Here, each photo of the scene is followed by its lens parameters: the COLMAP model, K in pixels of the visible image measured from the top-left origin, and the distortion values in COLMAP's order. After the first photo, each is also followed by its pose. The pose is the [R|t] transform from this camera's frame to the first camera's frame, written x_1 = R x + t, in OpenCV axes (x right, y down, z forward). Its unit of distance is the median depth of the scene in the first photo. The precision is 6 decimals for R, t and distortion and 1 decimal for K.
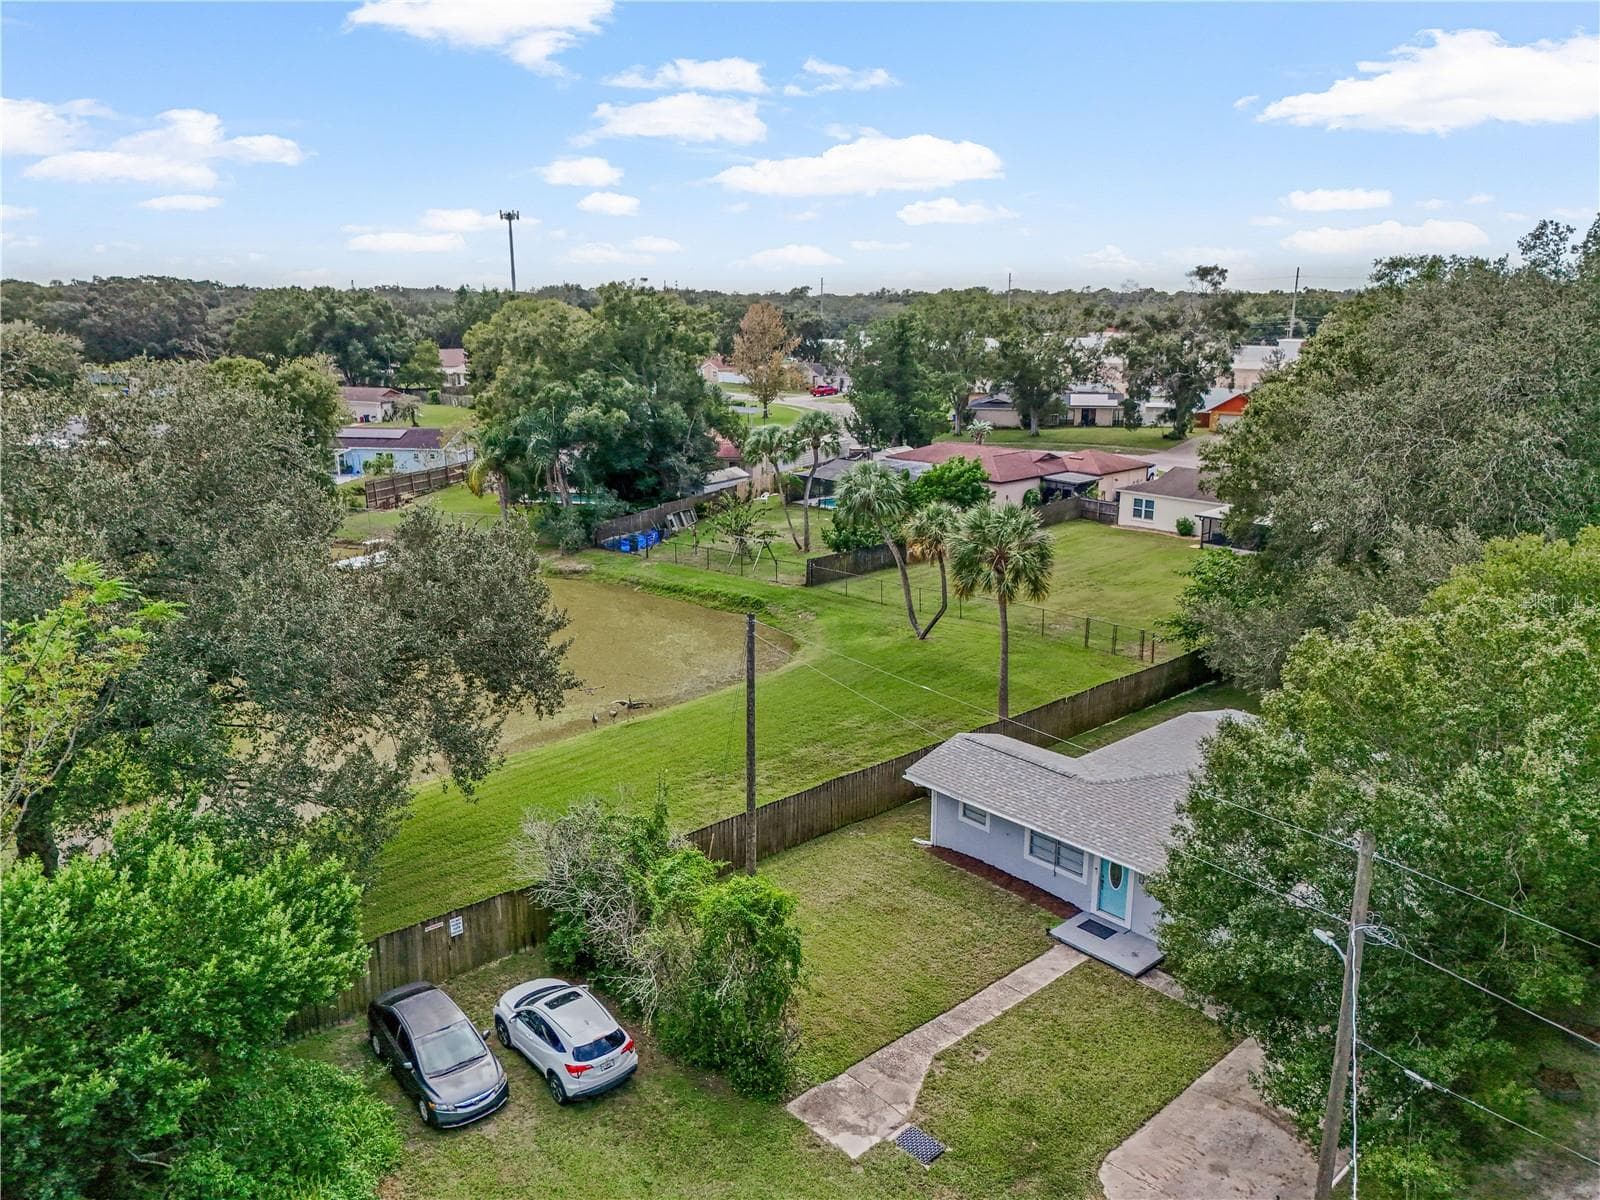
lens RADIAL K [[1181.5, 0, 794.7], [0, 1181.5, 602.1], [0, 0, 1]] dist [0.094712, -0.164761]
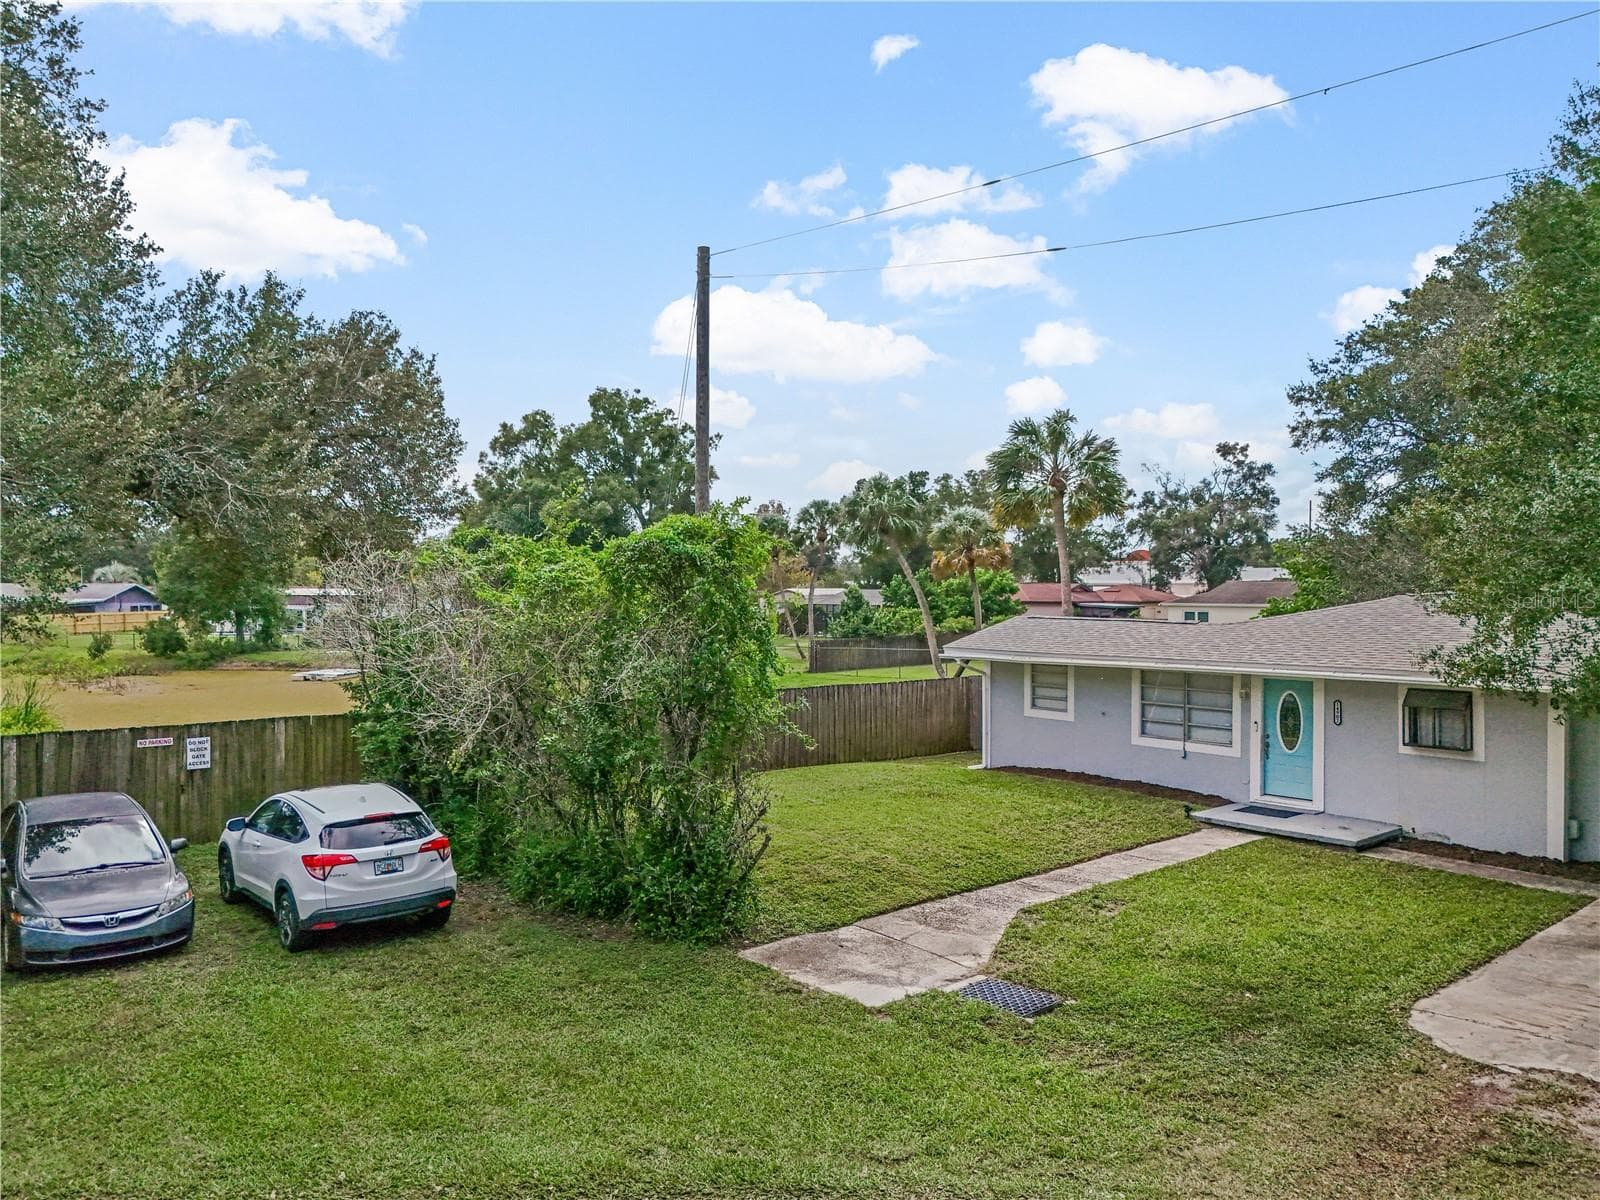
lens RADIAL K [[1185.6, 0, 796.5], [0, 1185.6, 595.3], [0, 0, 1]] dist [0.056808, -0.042074]
pose [[0.999957, 0.003019, -0.008766, 0.017408], [-0.005068, 0.969721, -0.244162, 0.313975], [0.007764, 0.244196, 0.969695, 0.374621]]
